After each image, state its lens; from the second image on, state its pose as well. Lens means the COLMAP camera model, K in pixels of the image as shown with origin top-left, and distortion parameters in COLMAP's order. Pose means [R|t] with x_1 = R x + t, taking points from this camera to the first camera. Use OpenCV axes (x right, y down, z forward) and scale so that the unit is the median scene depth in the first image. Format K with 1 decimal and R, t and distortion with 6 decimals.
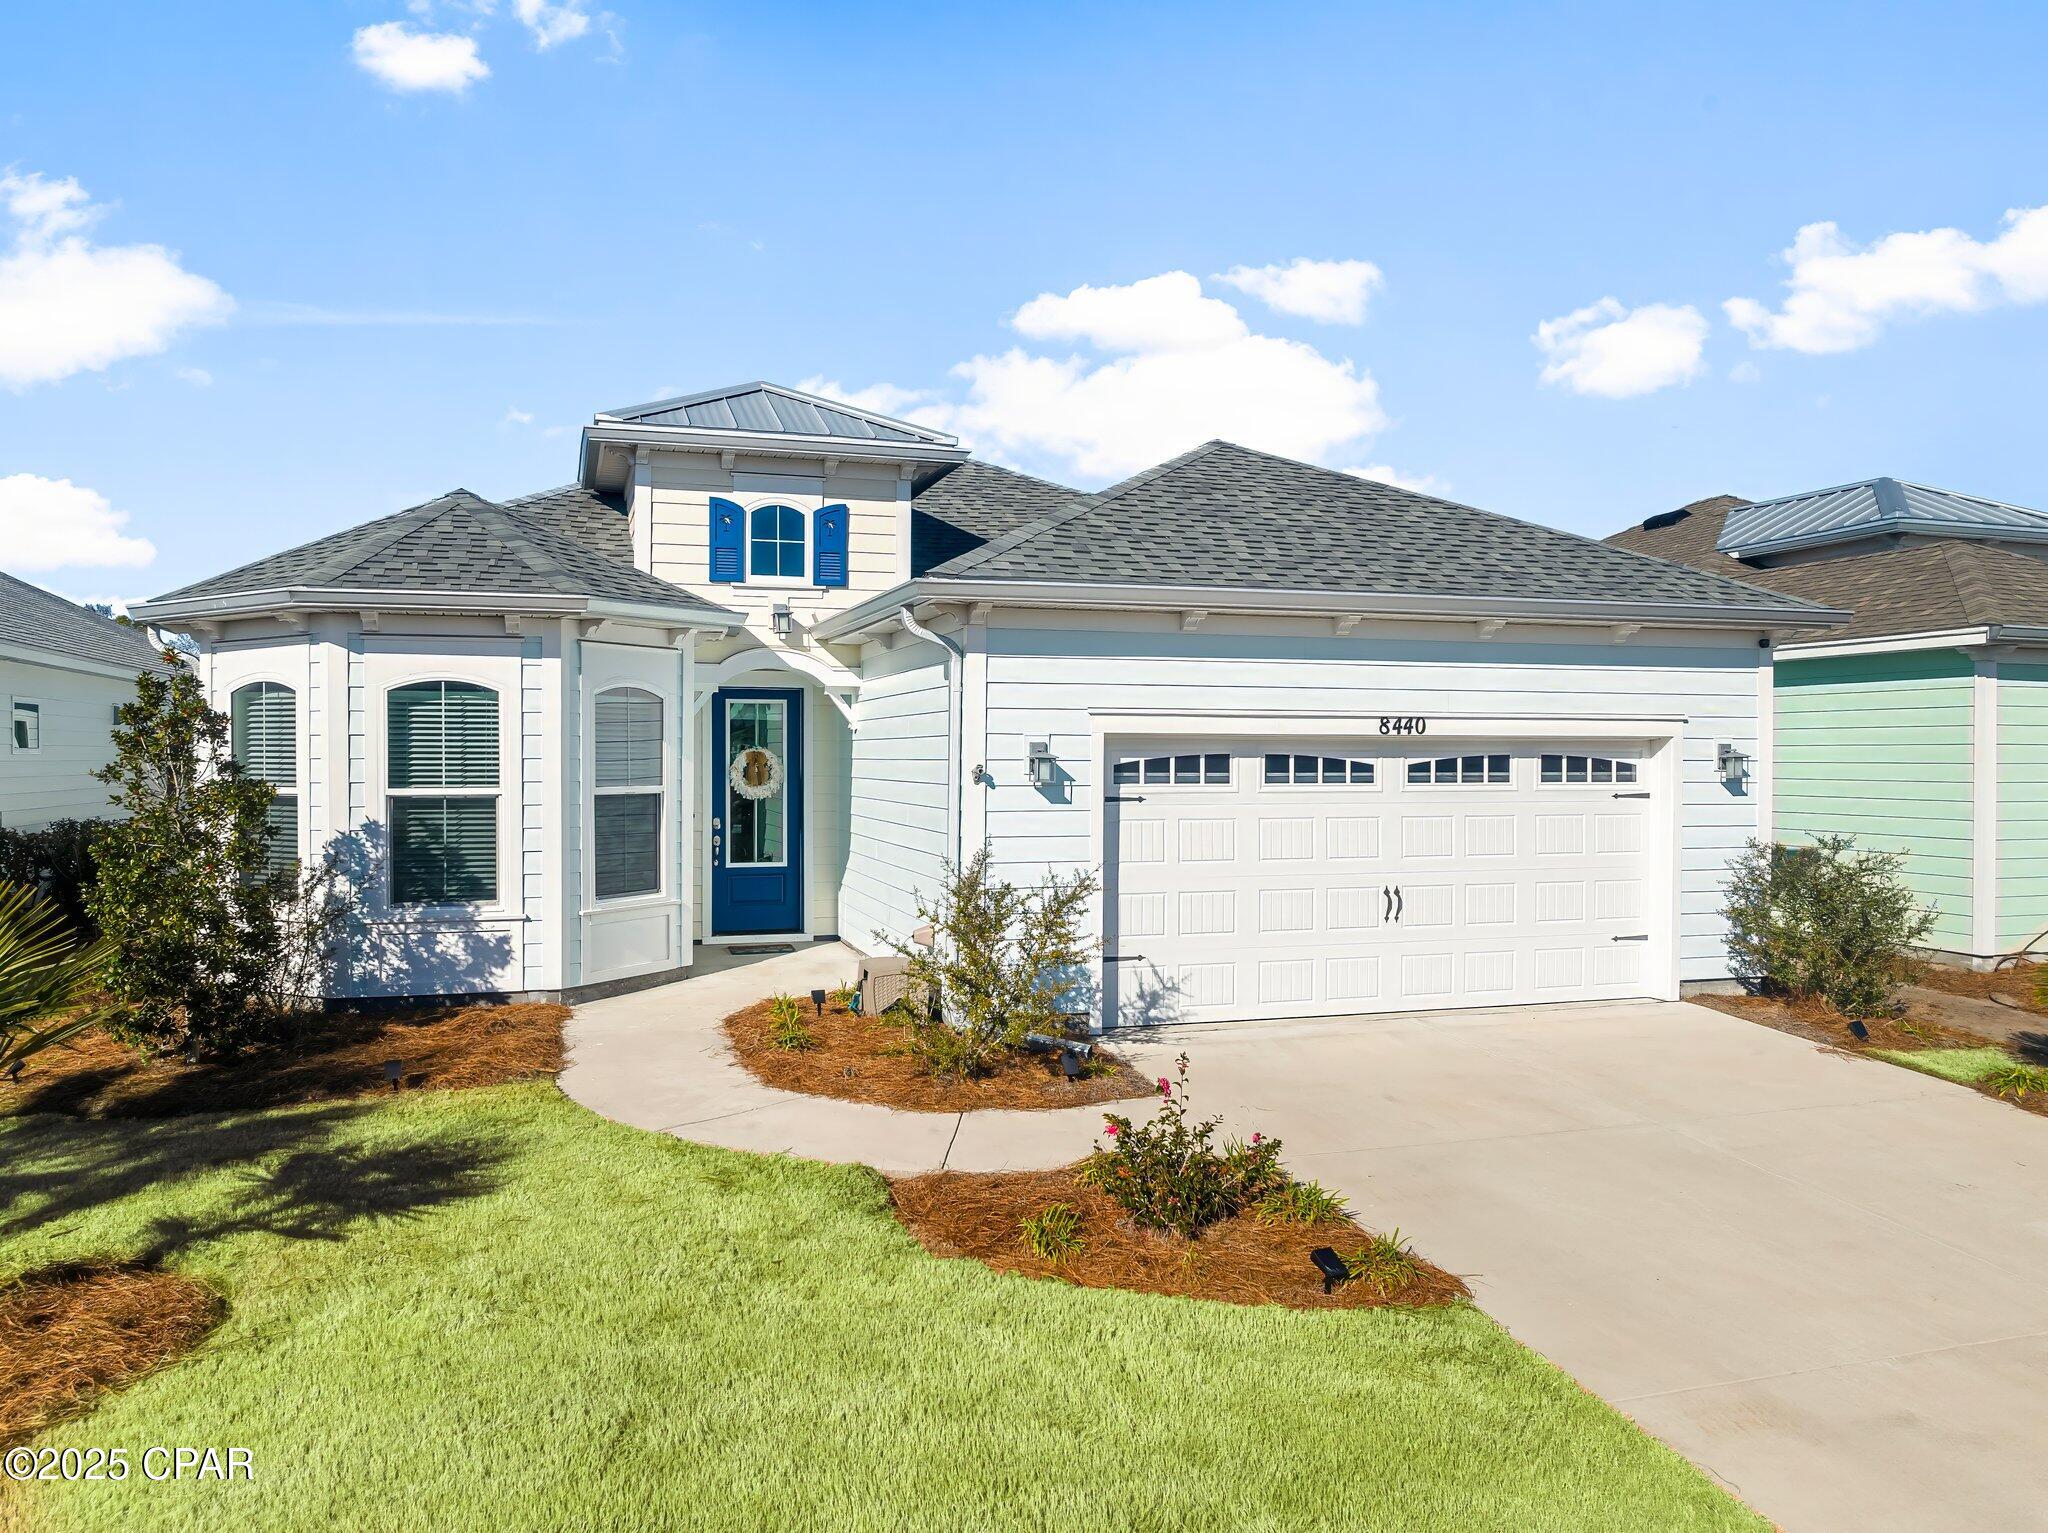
lens RADIAL K [[1489.3, 0, 1024.0], [0, 1489.3, 766.5], [0, 0, 1]] dist [-0.032978, 0.004272]
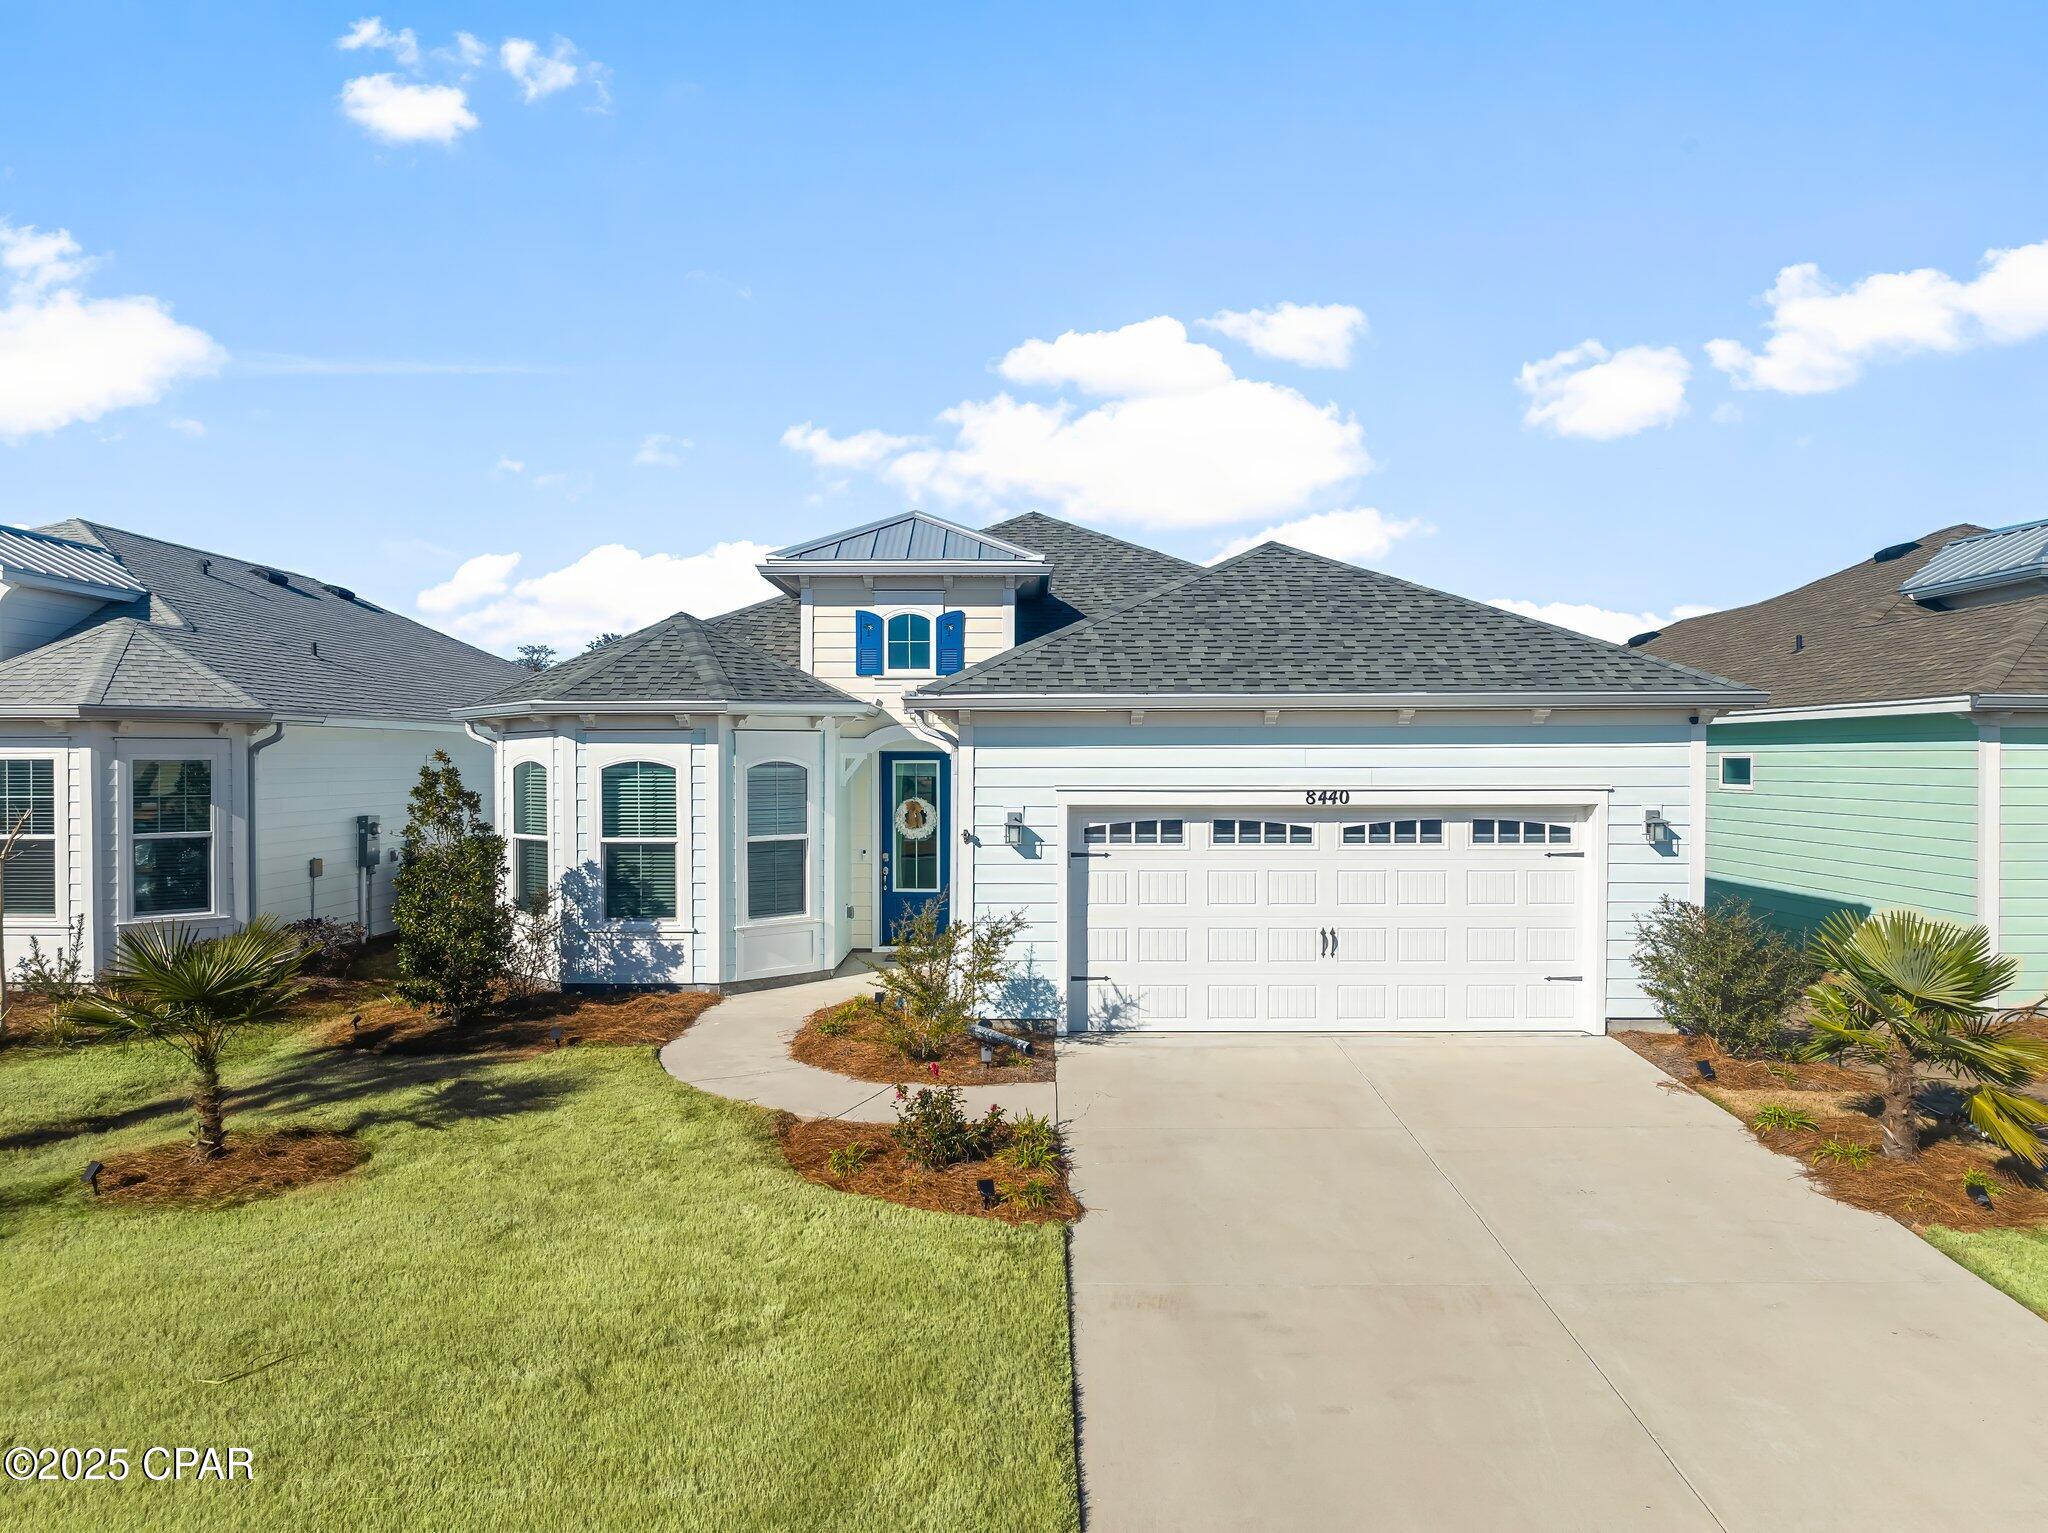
lens RADIAL K [[1477.8, 0, 1024.0], [0, 1477.8, 766.5], [0, 0, 1]] dist [-0.029855, -0.006155]
pose [[0.954187, -0.000938, -0.299208, 0.375142], [0.000548, 0.999999, -0.001387, -0.050479], [0.299209, 0.001160, 0.954187, -0.227802]]
